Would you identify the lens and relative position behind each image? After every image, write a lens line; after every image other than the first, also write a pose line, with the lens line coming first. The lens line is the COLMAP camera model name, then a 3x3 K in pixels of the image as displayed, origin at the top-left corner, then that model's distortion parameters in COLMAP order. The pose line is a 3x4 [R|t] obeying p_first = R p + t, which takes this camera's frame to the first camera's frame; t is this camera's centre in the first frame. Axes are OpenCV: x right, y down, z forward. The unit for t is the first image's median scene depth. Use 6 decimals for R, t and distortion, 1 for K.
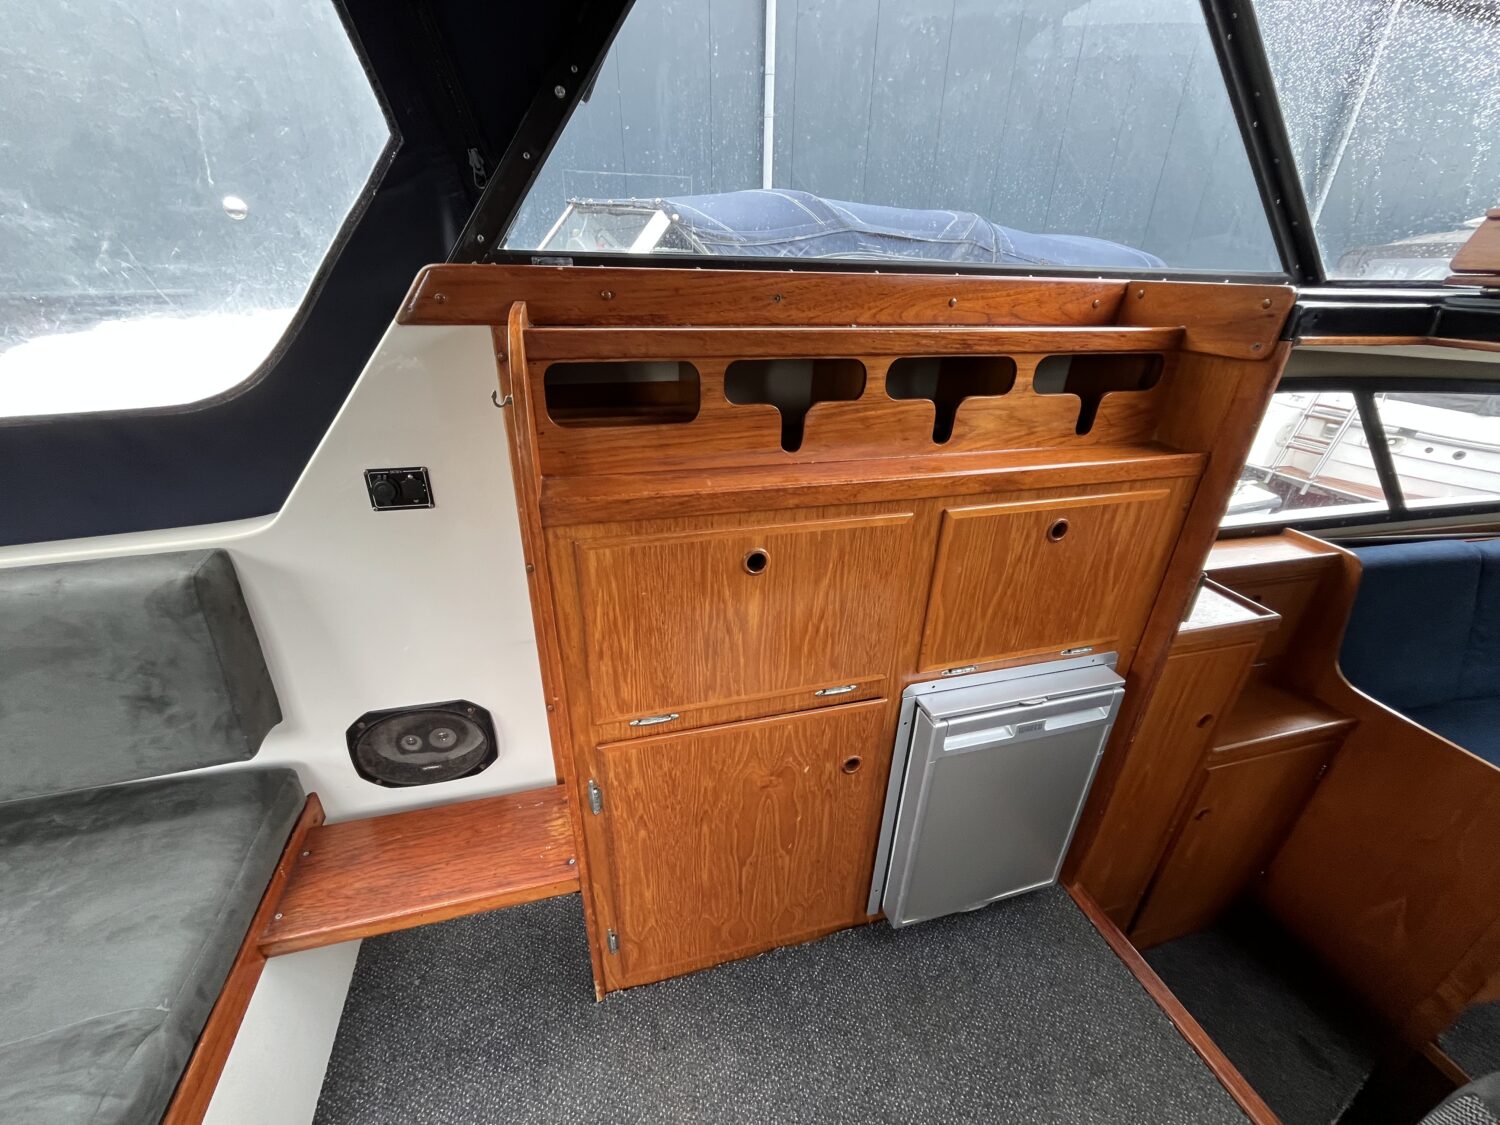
lens RADIAL K [[612.1, 0, 747.9], [0, 612.1, 563.3], [0, 0, 1]] dist [-0.001977, 0.000201]
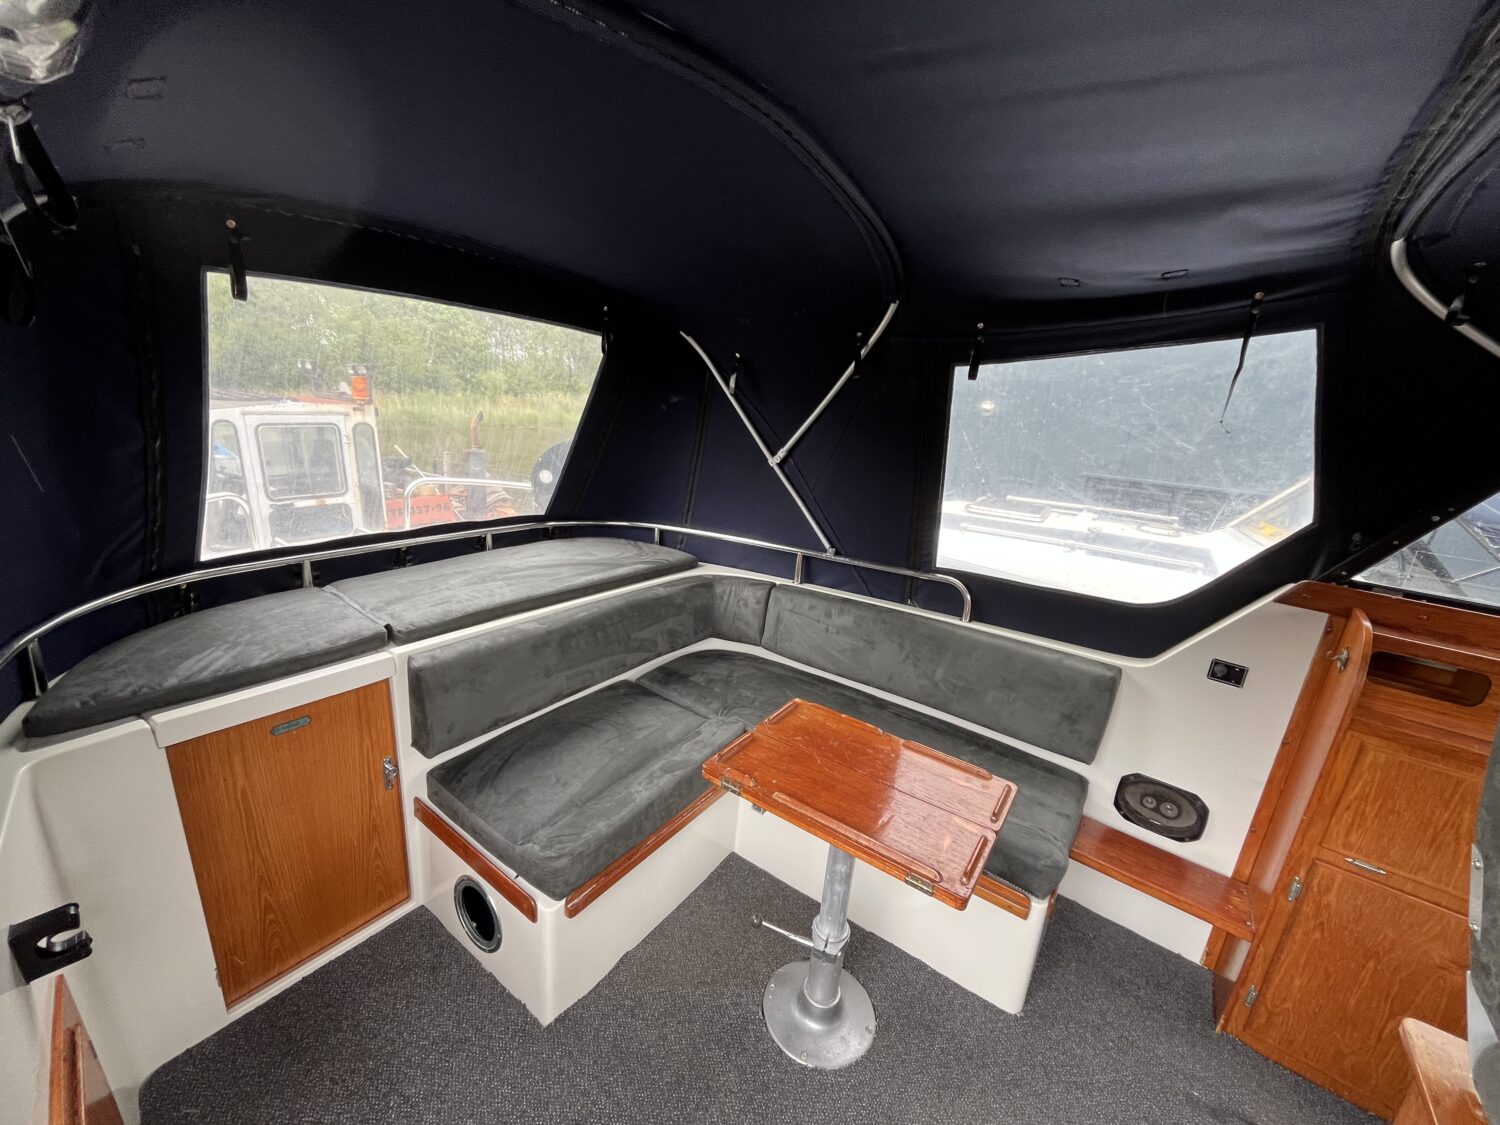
lens RADIAL K [[612.1, 0, 747.9], [0, 612.1, 563.3], [0, 0, 1]] dist [-0.001977, 0.000201]
pose [[0.620310, 0.248540, -0.743937, -0.151010], [-0.412866, 0.909901, -0.040269, 0.246372], [0.666901, 0.332126, 0.667035, -1.309034]]
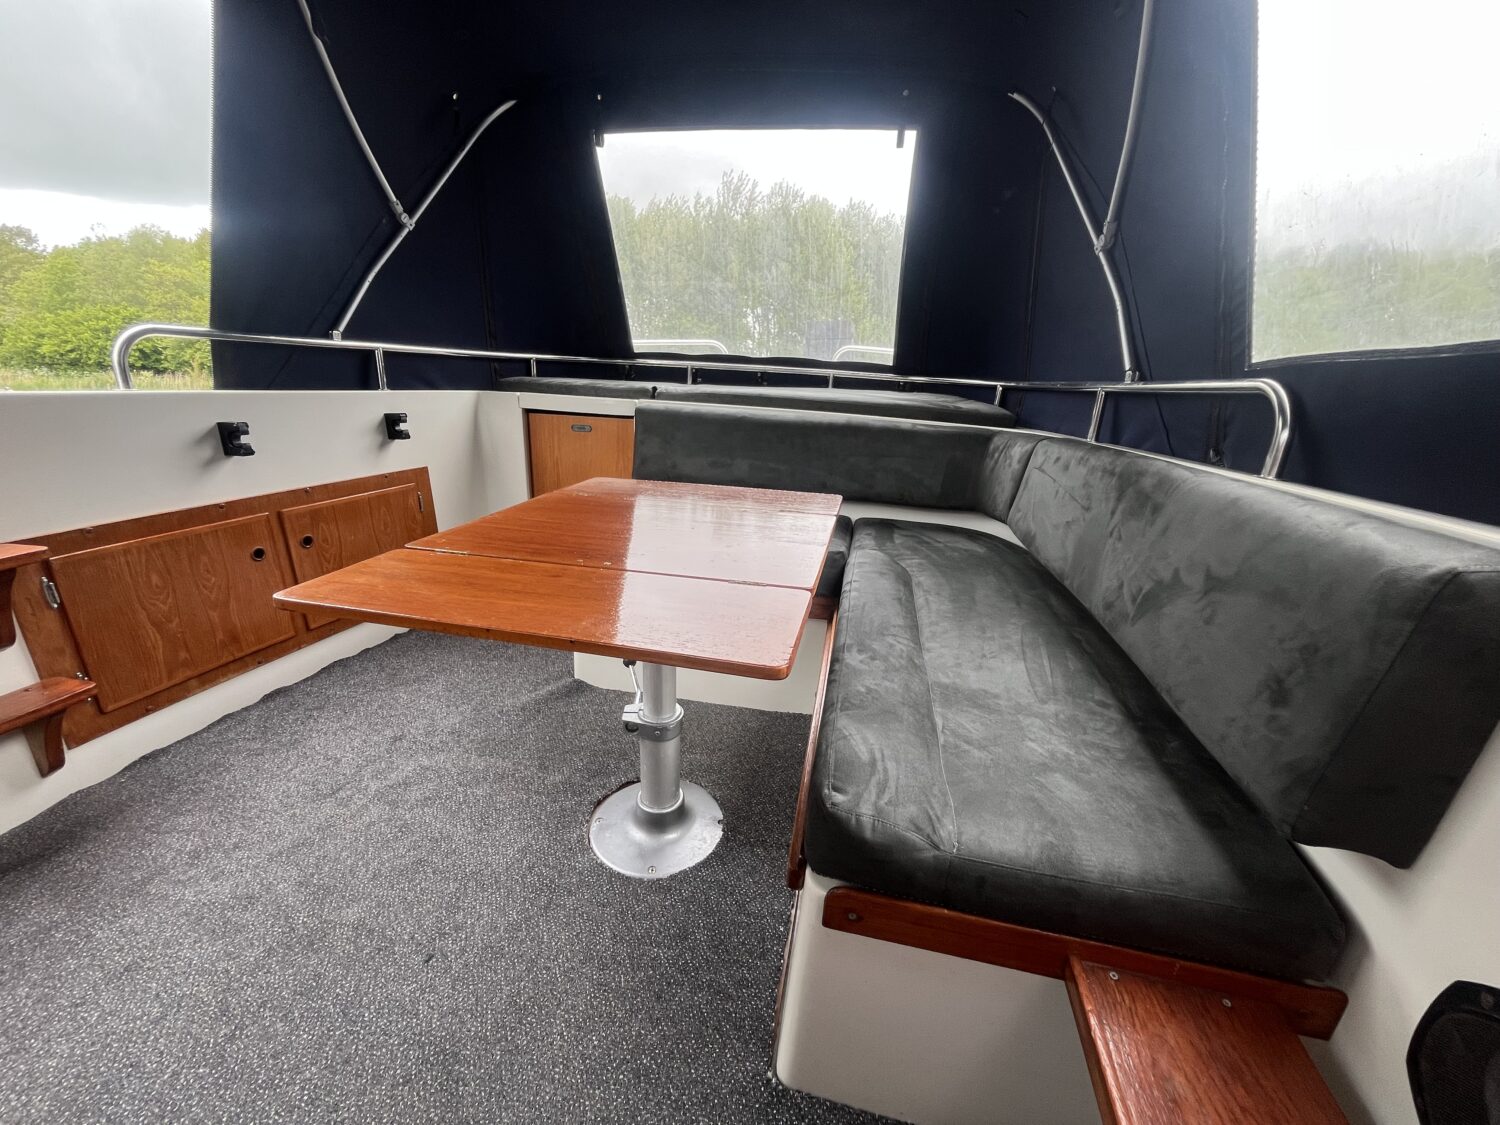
lens RADIAL K [[612.1, 0, 747.9], [0, 612.1, 563.3], [0, 0, 1]] dist [-0.001977, 0.000201]
pose [[-0.474015, 0.230080, -0.849926, -0.037973], [-0.445791, 0.769698, 0.456985, 0.044921], [0.759329, 0.595507, -0.262281, 0.523097]]
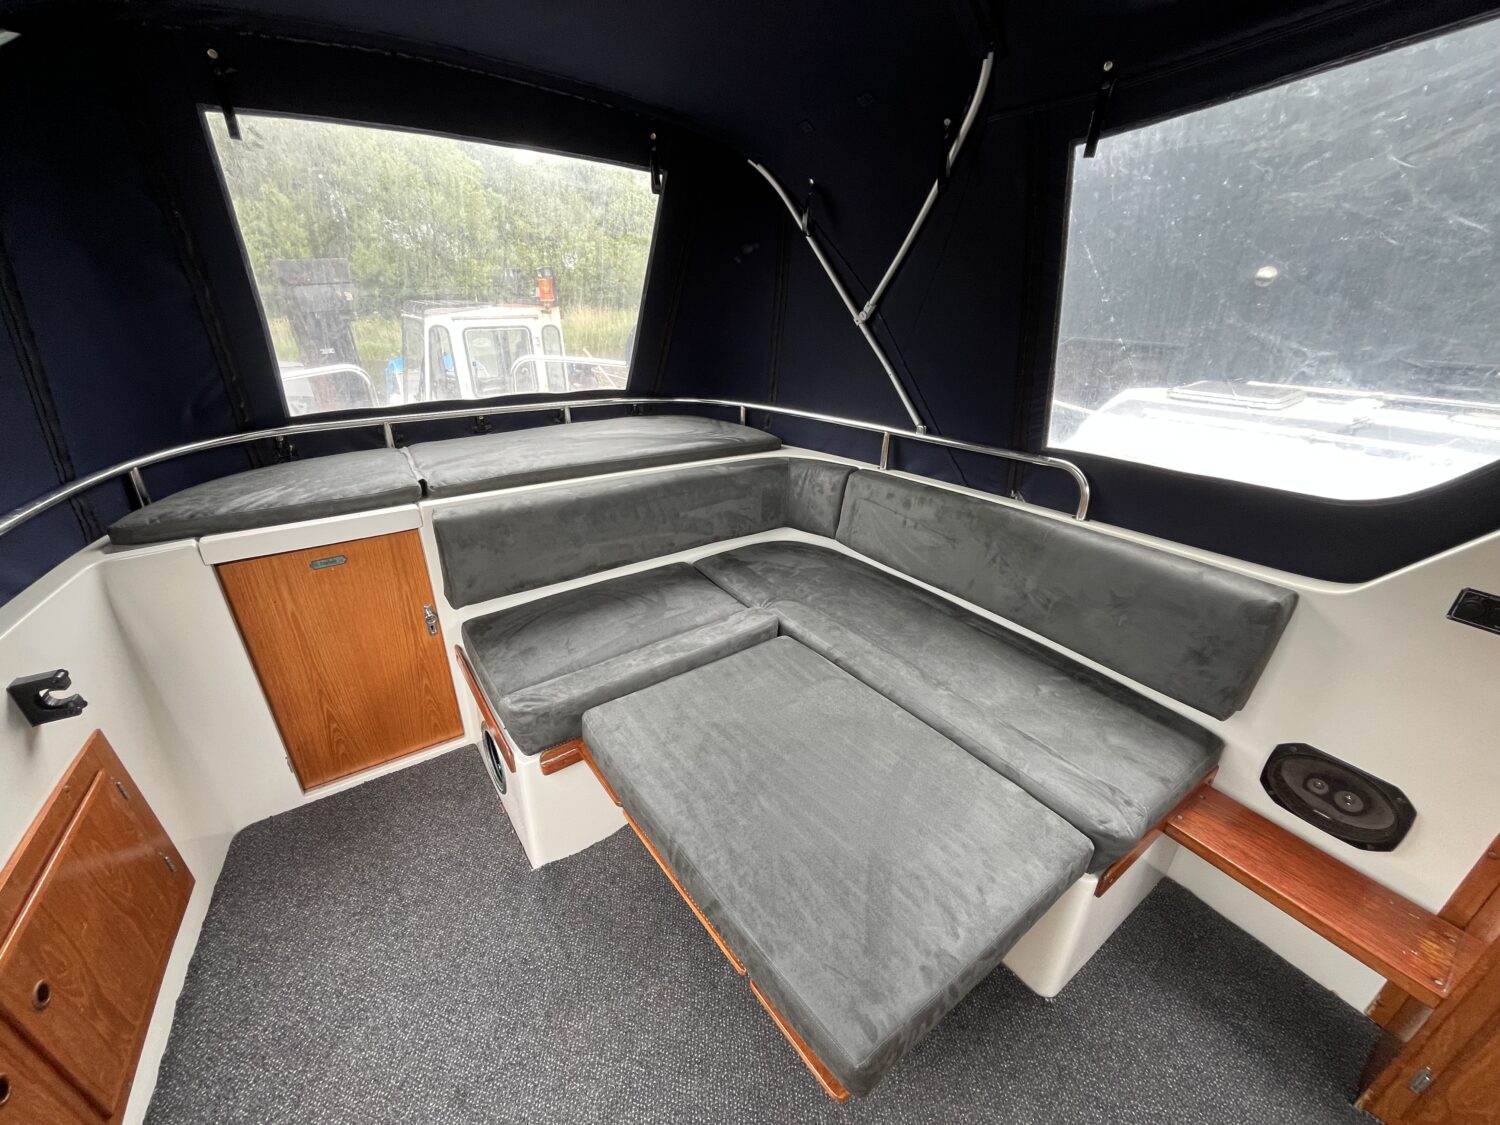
lens RADIAL K [[612.9, 0, 750.0], [0, 612.9, 562.5], [0, 0, 1]] dist [-0.002407, 0.000070]
pose [[0.335146, 0.385406, -0.859732, -0.061995], [-0.436864, 0.872051, 0.220627, 0.148847], [0.834762, 0.301643, 0.460635, -0.724941]]
